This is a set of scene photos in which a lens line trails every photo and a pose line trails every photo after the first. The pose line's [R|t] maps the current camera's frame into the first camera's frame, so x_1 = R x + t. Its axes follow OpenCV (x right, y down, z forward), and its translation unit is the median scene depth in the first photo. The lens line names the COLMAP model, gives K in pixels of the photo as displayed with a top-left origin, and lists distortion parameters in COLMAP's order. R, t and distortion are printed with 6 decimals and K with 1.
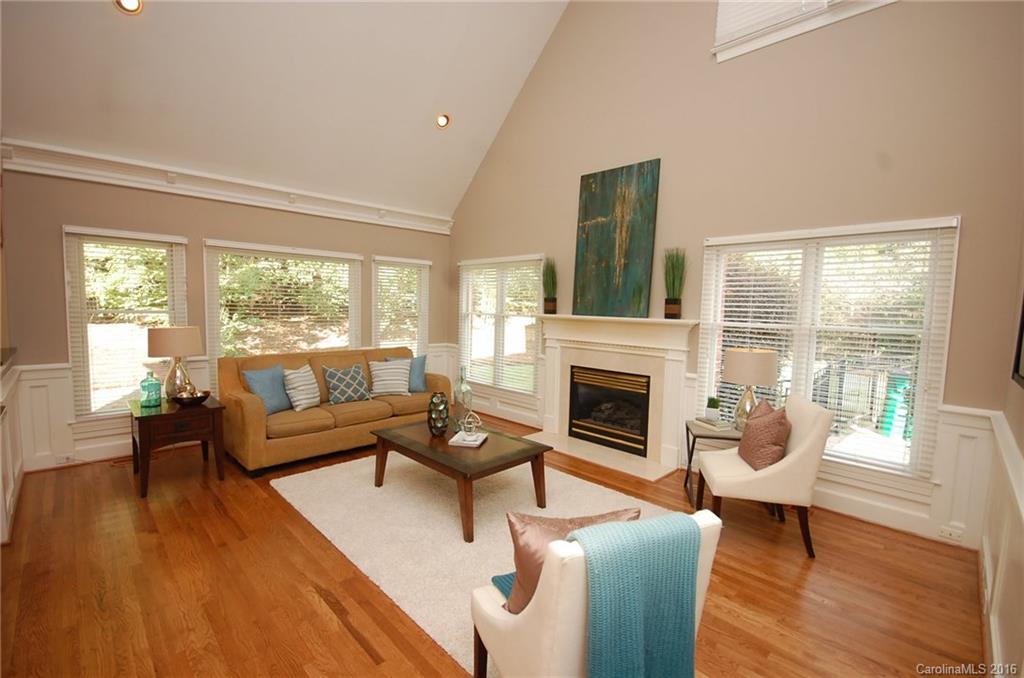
lens RADIAL K [[445.9, 0, 511.6], [0, 445.9, 330.0], [0, 0, 1]] dist [0.000990, 0.000158]
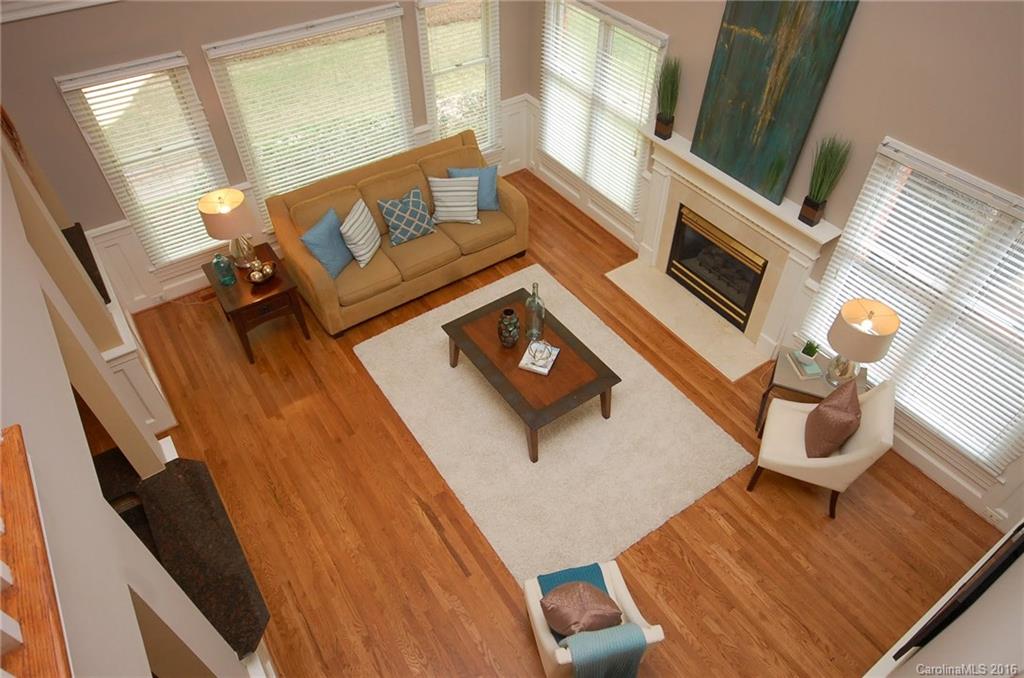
lens RADIAL K [[652.9, 0, 512.0], [0, 652.9, 339.0], [0, 0, 1]] dist [-0.000331, 0.001896]
pose [[0.983790, 0.105355, -0.145109, 0.040573], [0.016048, 0.754236, 0.656407, -0.574664], [0.178603, -0.648095, 0.740320, -0.050235]]
